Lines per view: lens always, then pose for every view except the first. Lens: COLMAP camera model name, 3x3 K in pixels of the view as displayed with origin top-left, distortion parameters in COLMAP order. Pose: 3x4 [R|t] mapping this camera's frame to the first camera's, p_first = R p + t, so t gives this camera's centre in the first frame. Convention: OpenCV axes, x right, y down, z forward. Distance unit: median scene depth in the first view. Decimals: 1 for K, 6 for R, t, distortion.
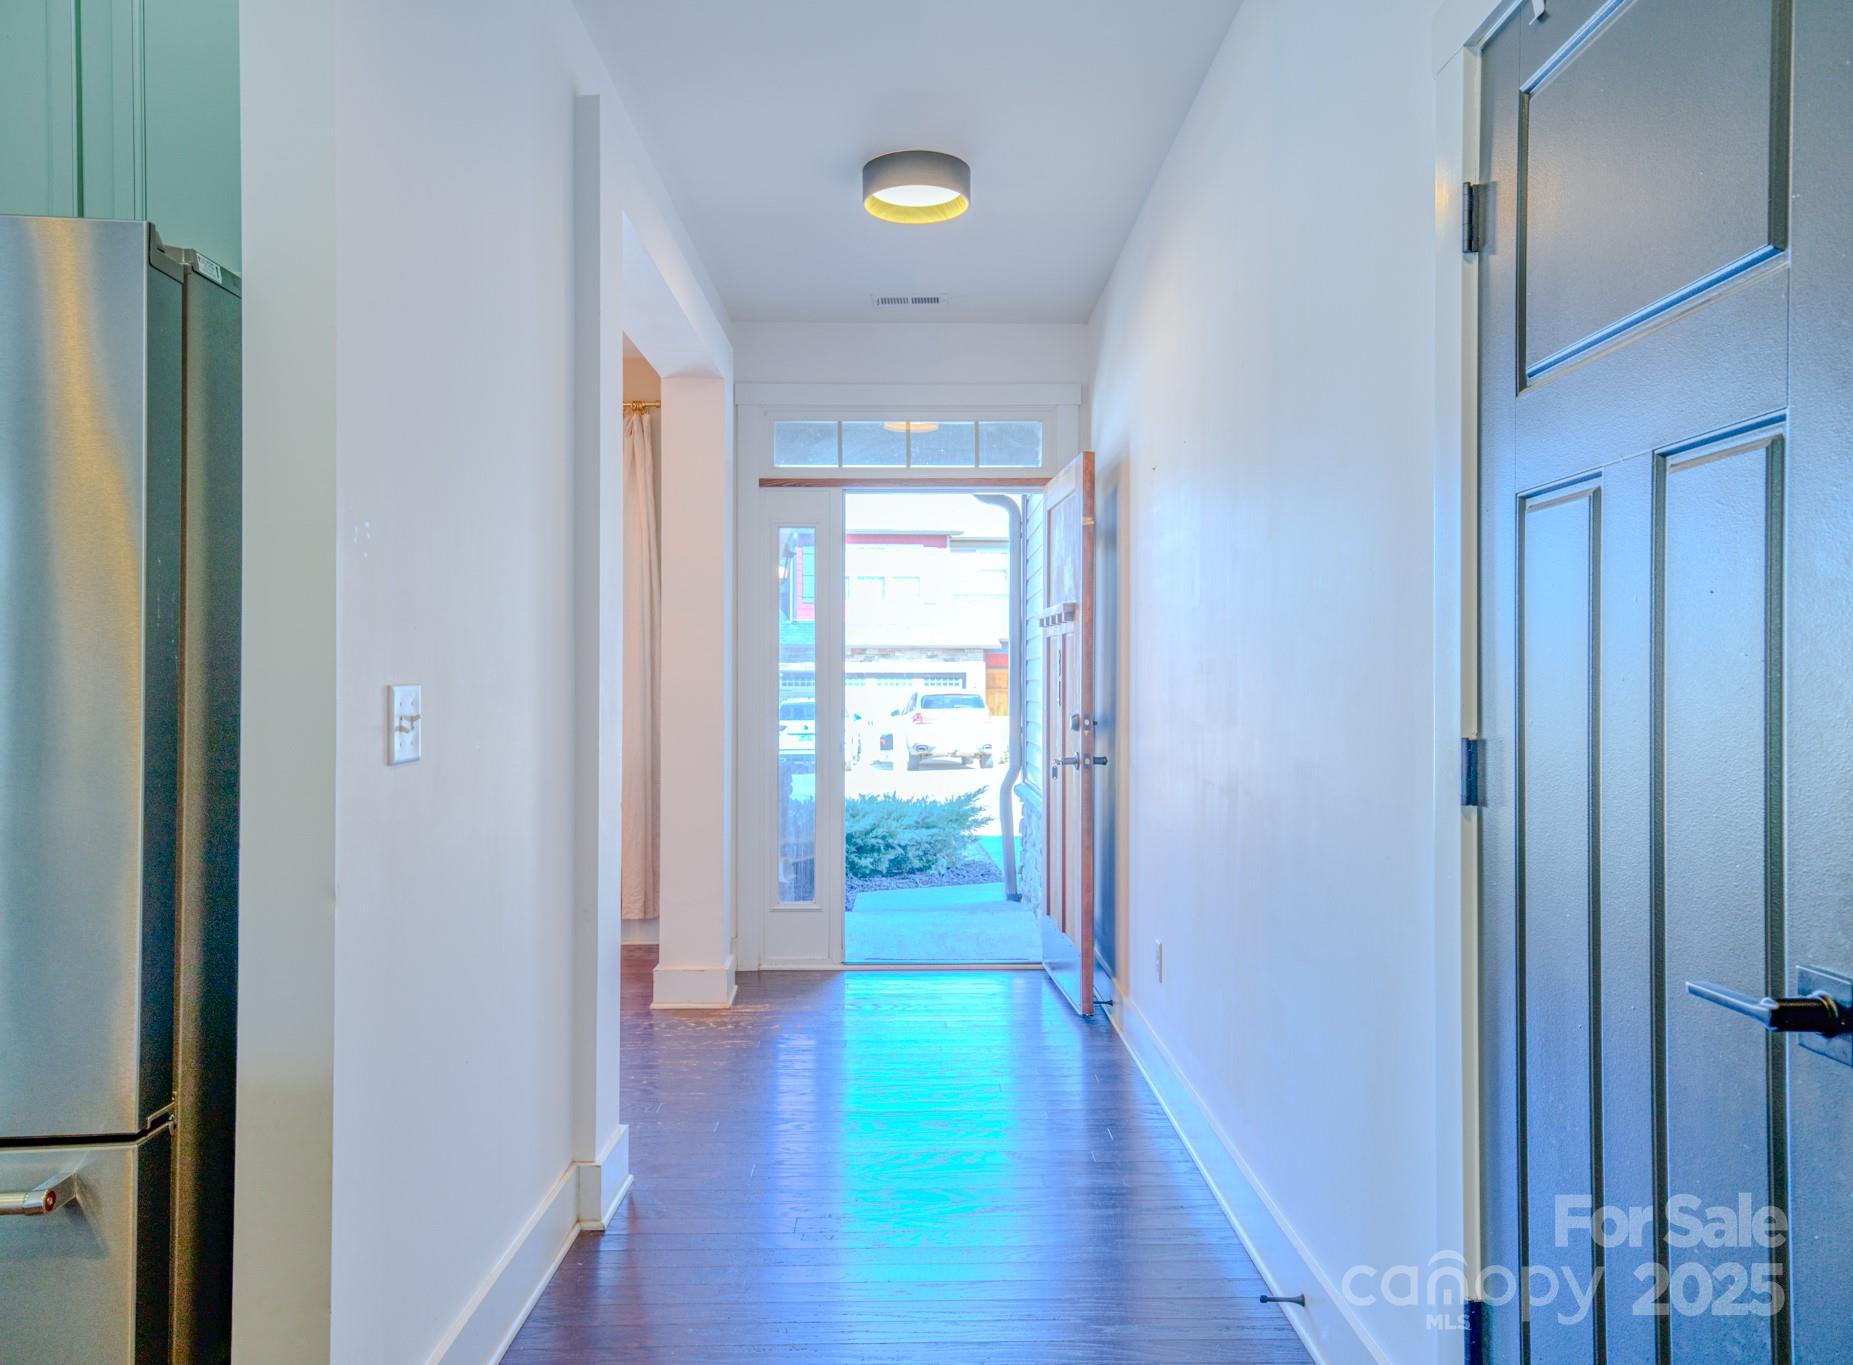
lens RADIAL K [[1313.4, 0, 926.5], [0, 1313.4, 682.5], [0, 0, 1]] dist [0.035512, -0.047334]
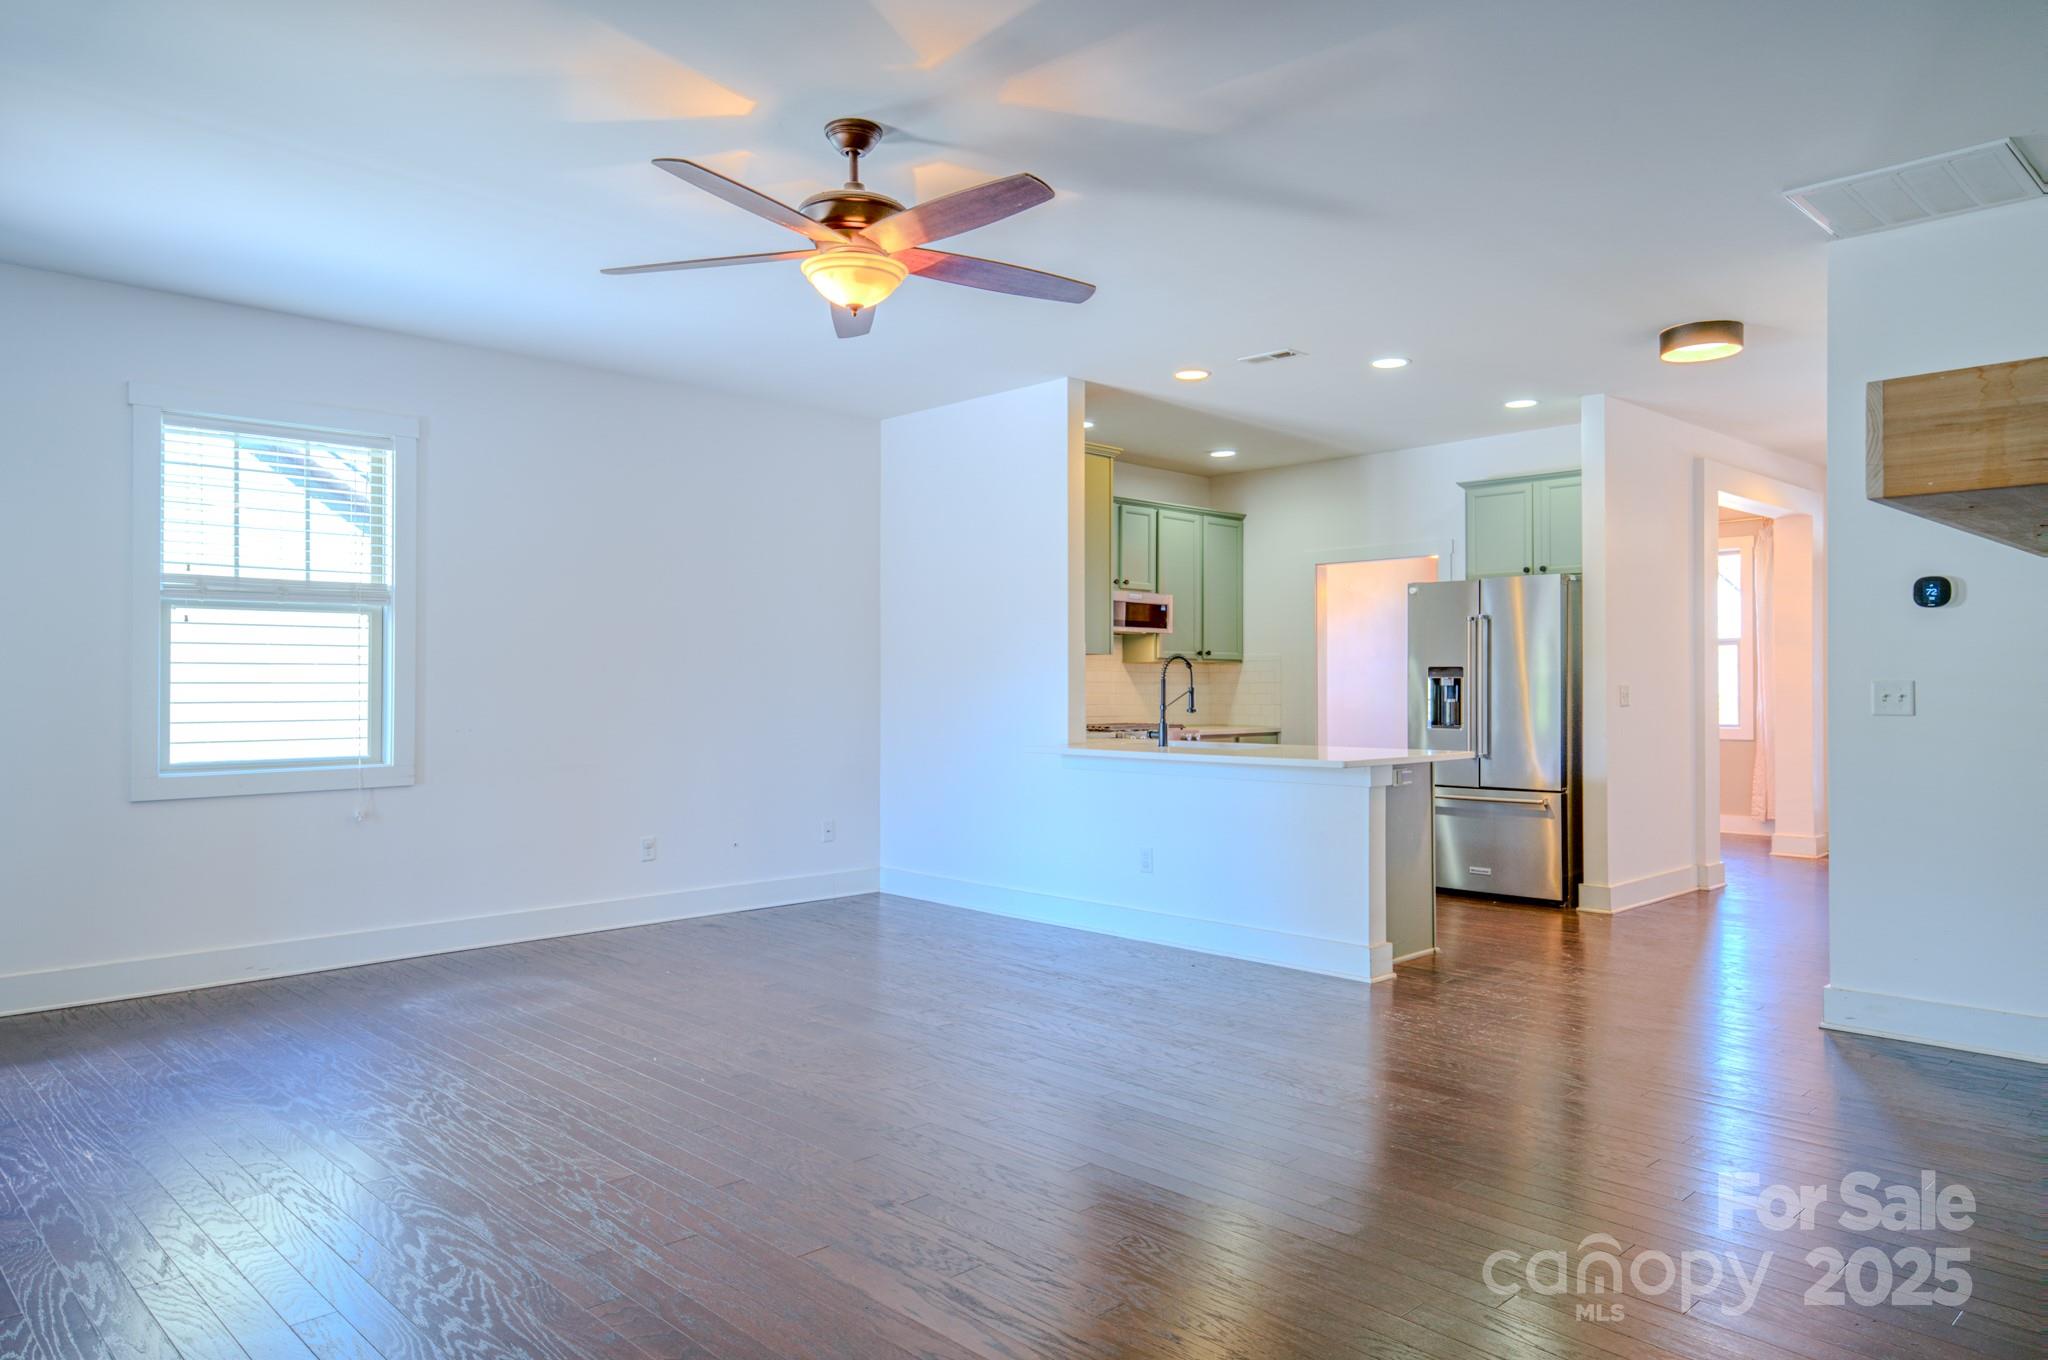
lens RADIAL K [[1330.3, 0, 1025.4], [0, 1330.3, 676.0], [0, 0, 1]] dist [0.036887, -0.000307]
pose [[0.684434, -0.010368, -0.729001, 0.455787], [0.007215, 0.999946, -0.007448, -0.001975], [0.729039, -0.000162, 0.684472, -1.067836]]
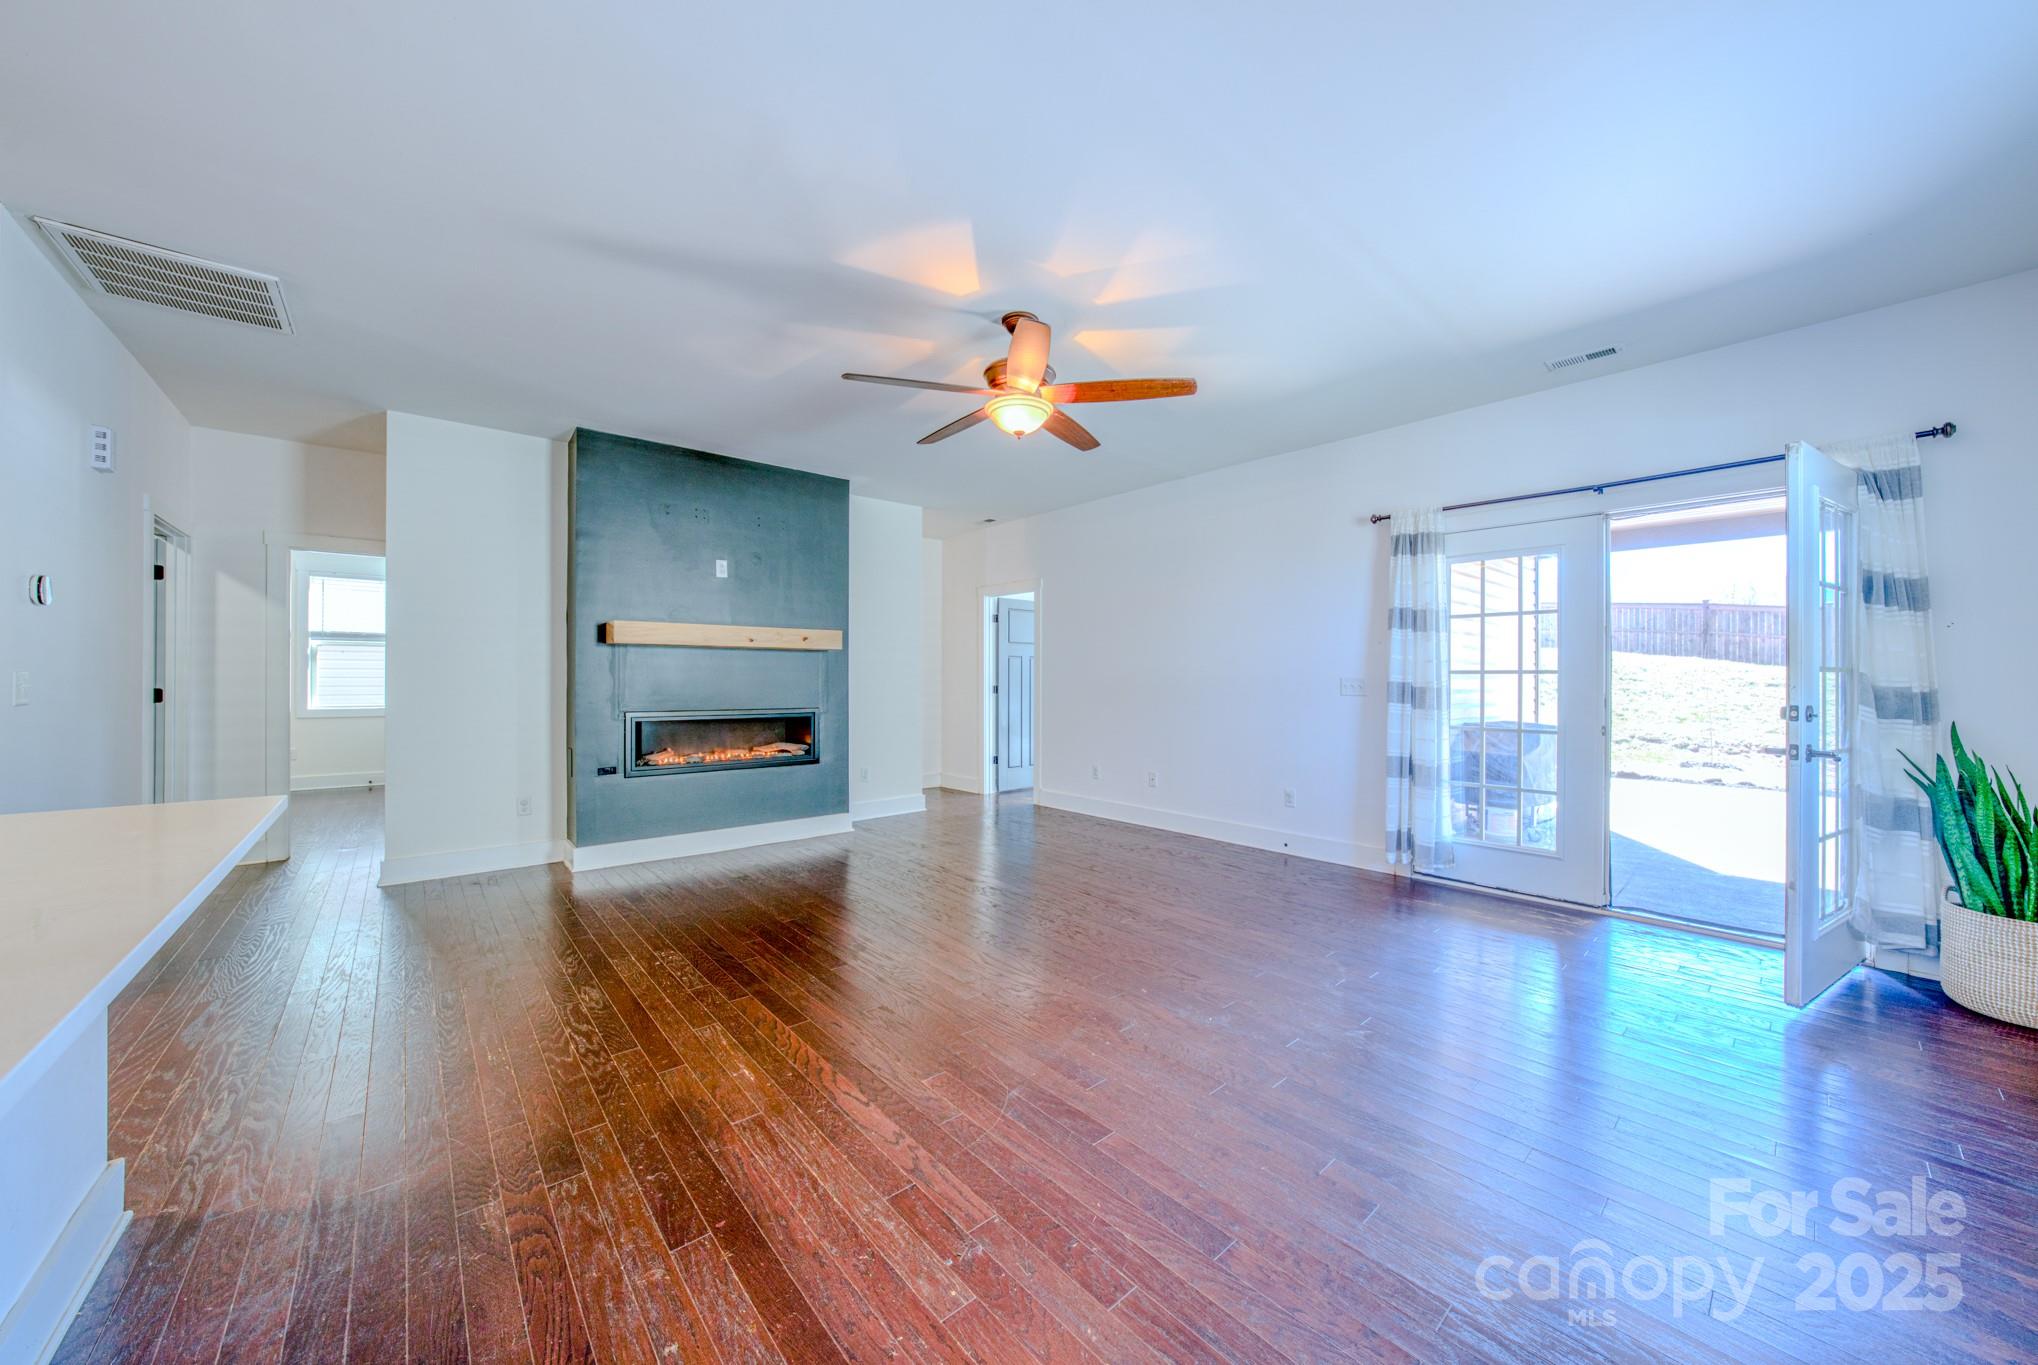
lens RADIAL K [[719.5, 0, 1026.7], [0, 719.5, 681.8], [0, 0, 1]] dist [-0.011081, 0.000267]
pose [[-0.648196, -0.009634, 0.761413, -0.639729], [-0.008030, 0.999951, 0.005816, -0.002606], [-0.761432, -0.002344, -0.648241, -0.221616]]
